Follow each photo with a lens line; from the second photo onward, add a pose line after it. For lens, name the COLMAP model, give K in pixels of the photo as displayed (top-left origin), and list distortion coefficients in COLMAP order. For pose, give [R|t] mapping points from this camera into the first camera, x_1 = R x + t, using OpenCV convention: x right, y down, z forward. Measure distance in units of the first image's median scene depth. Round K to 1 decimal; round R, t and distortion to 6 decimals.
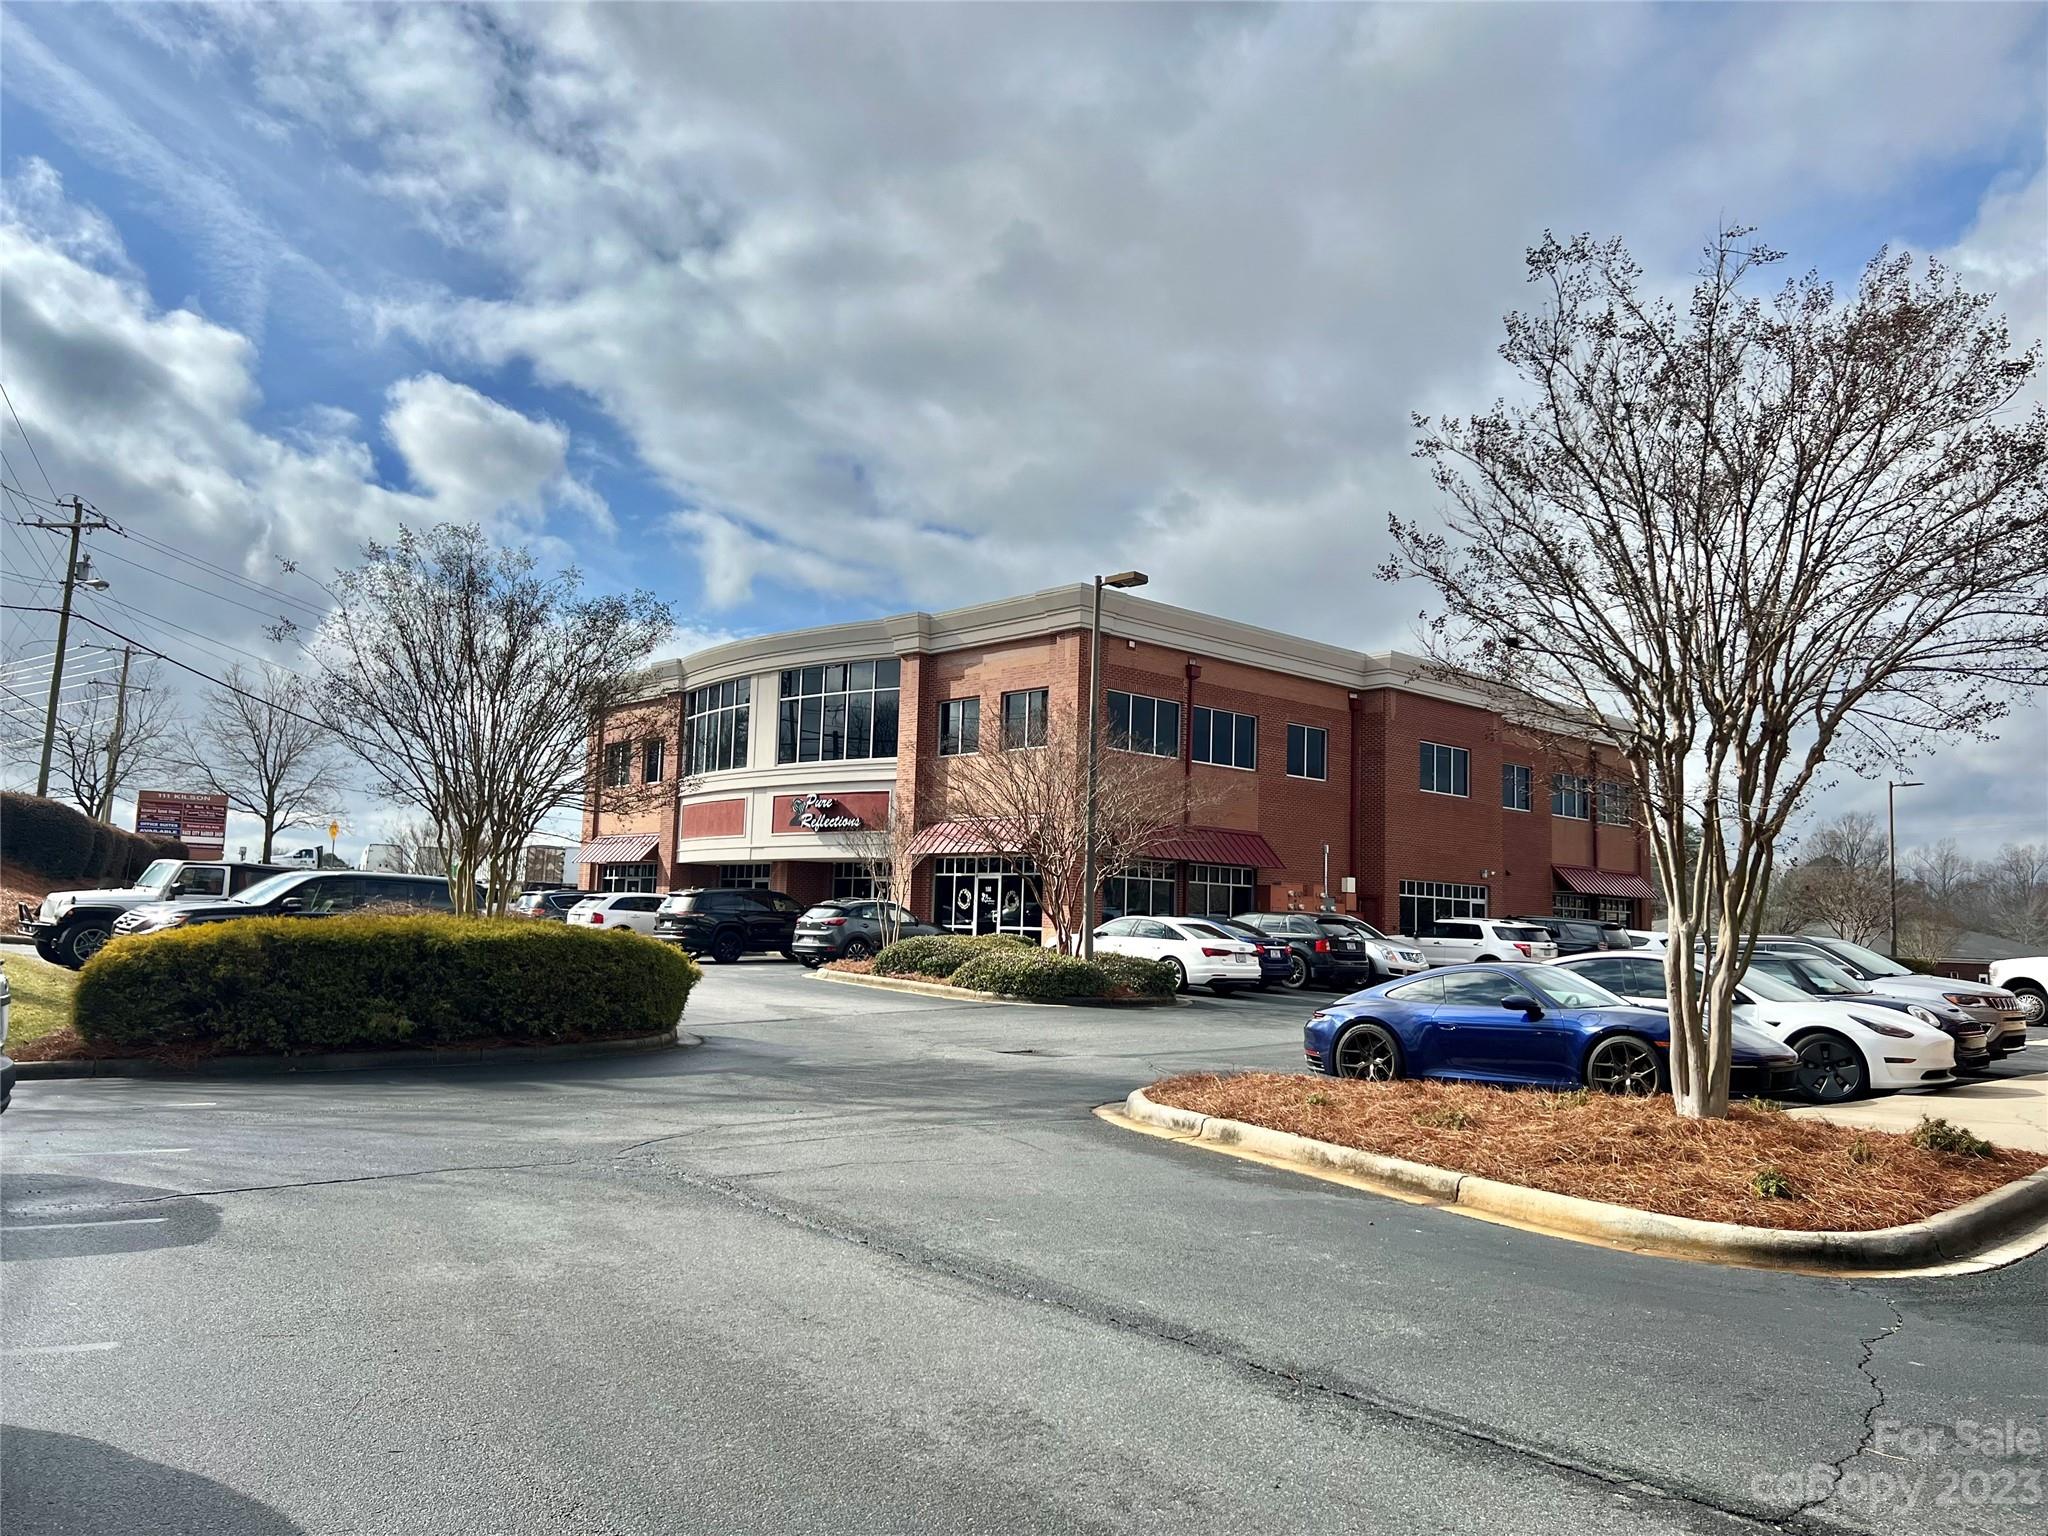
lens RADIAL K [[1543.3, 0, 1027.0], [0, 1543.3, 771.7], [0, 0, 1]] dist [0.101008, 0.000241]
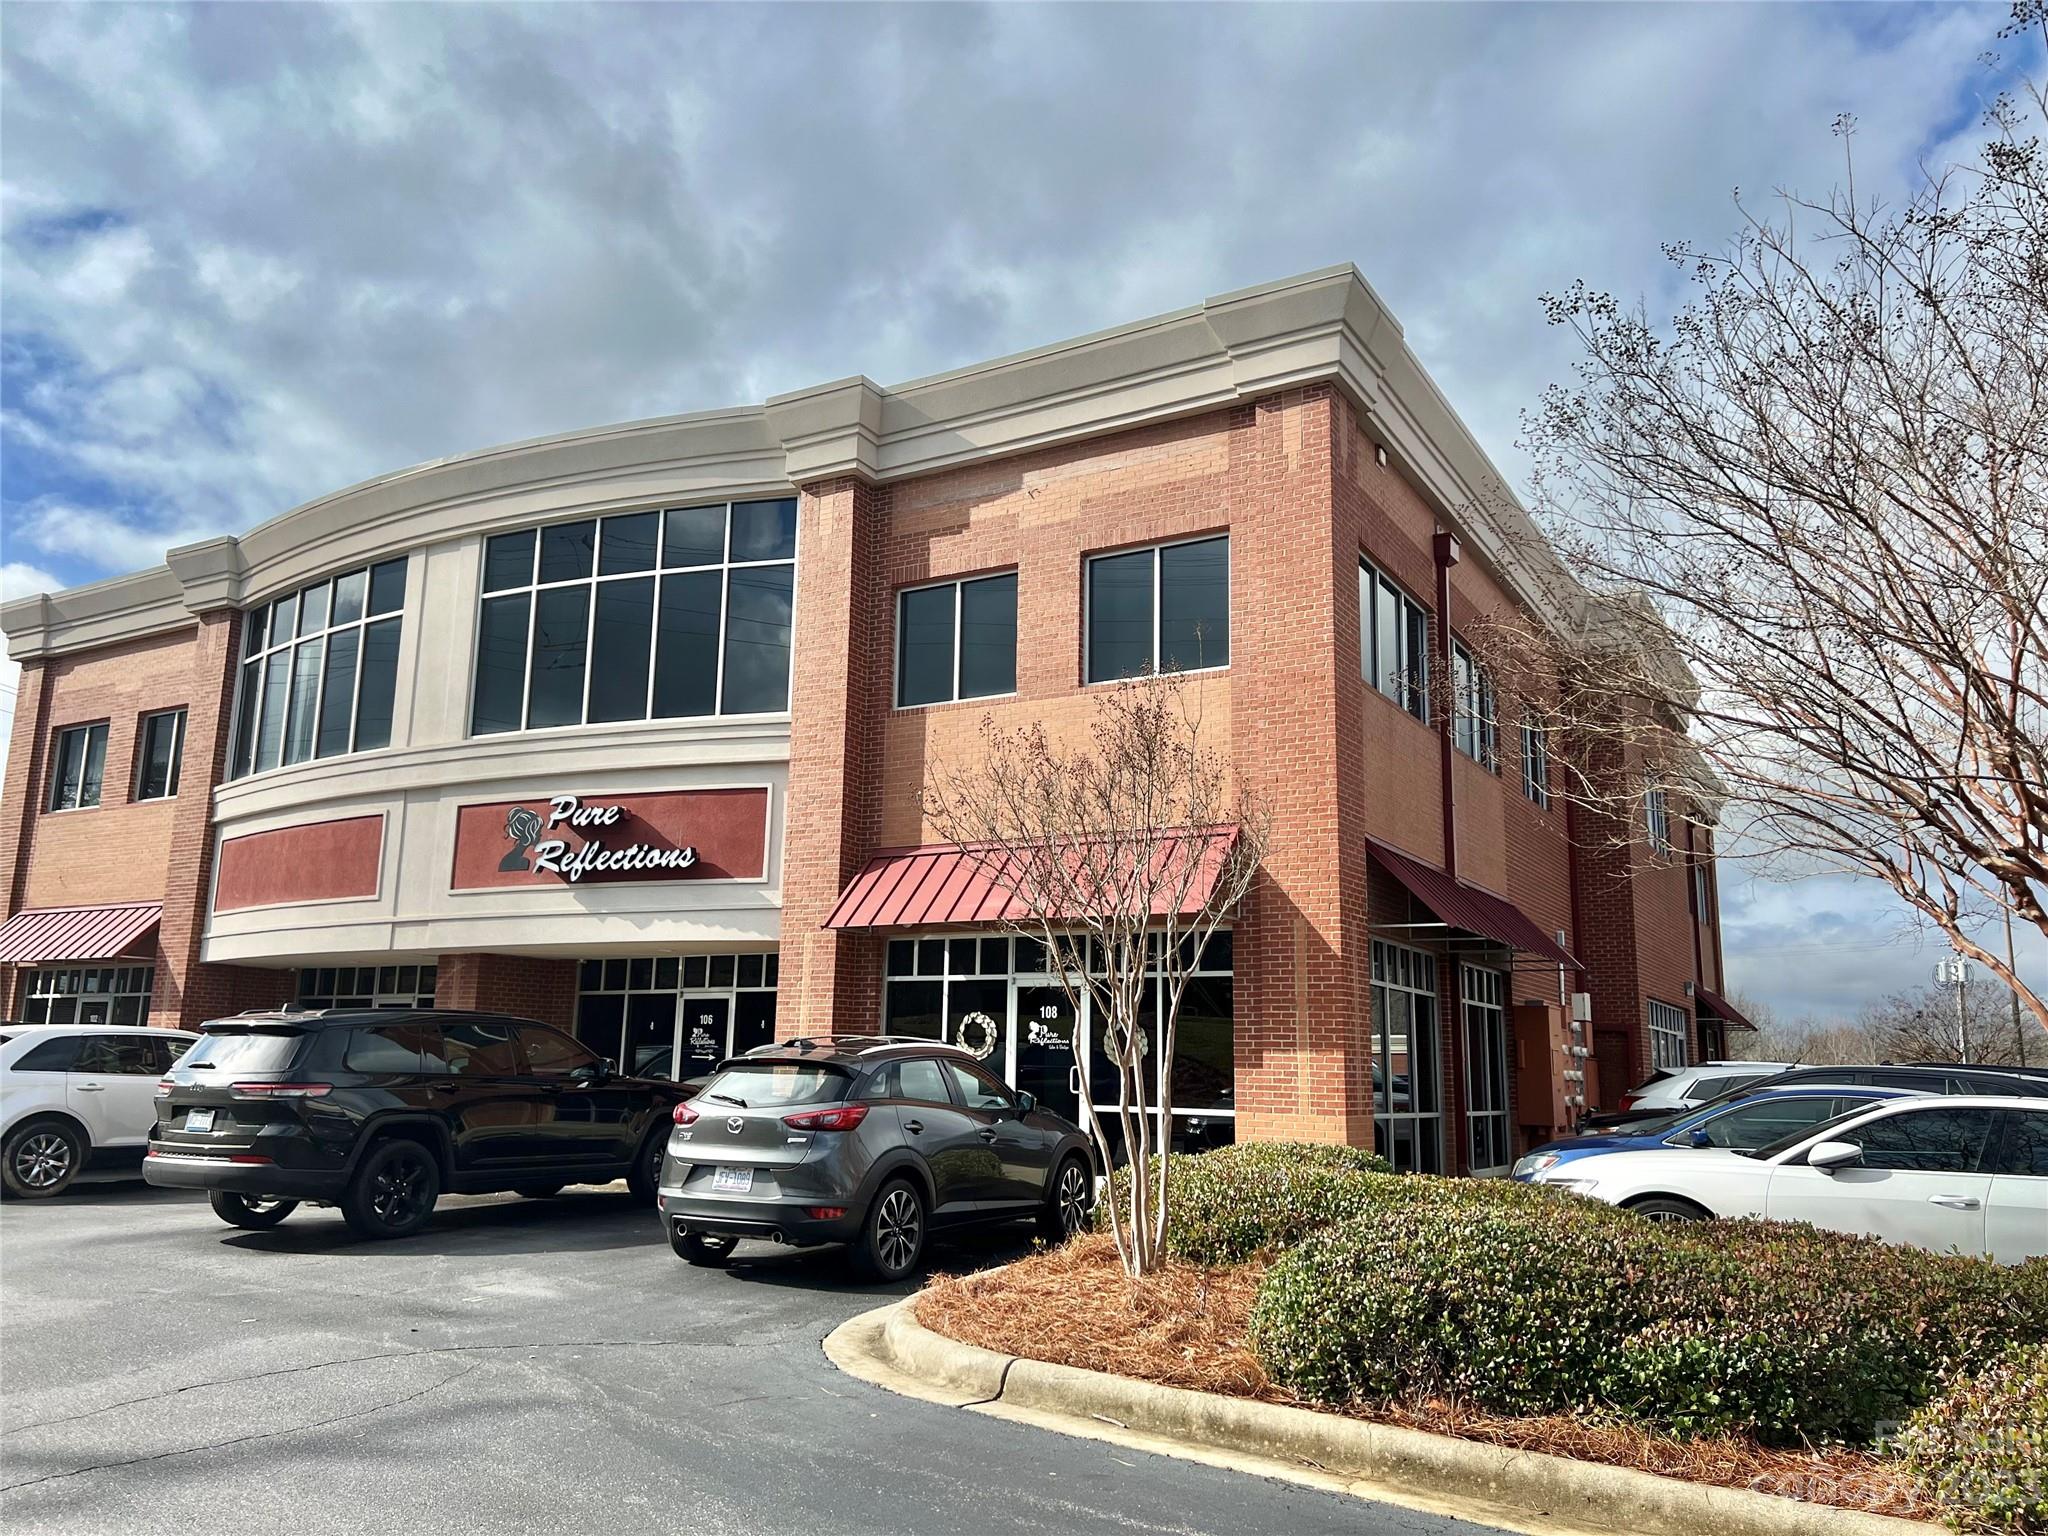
lens RADIAL K [[1545.9, 0, 1017.6], [0, 1545.9, 771.6], [0, 0, 1]] dist [0.026880, -0.003391]
pose [[0.961390, 0.039608, 0.272325, -0.139407], [-0.016976, 0.996239, -0.084966, 0.043979], [-0.274666, 0.077063, 0.958447, 0.558041]]
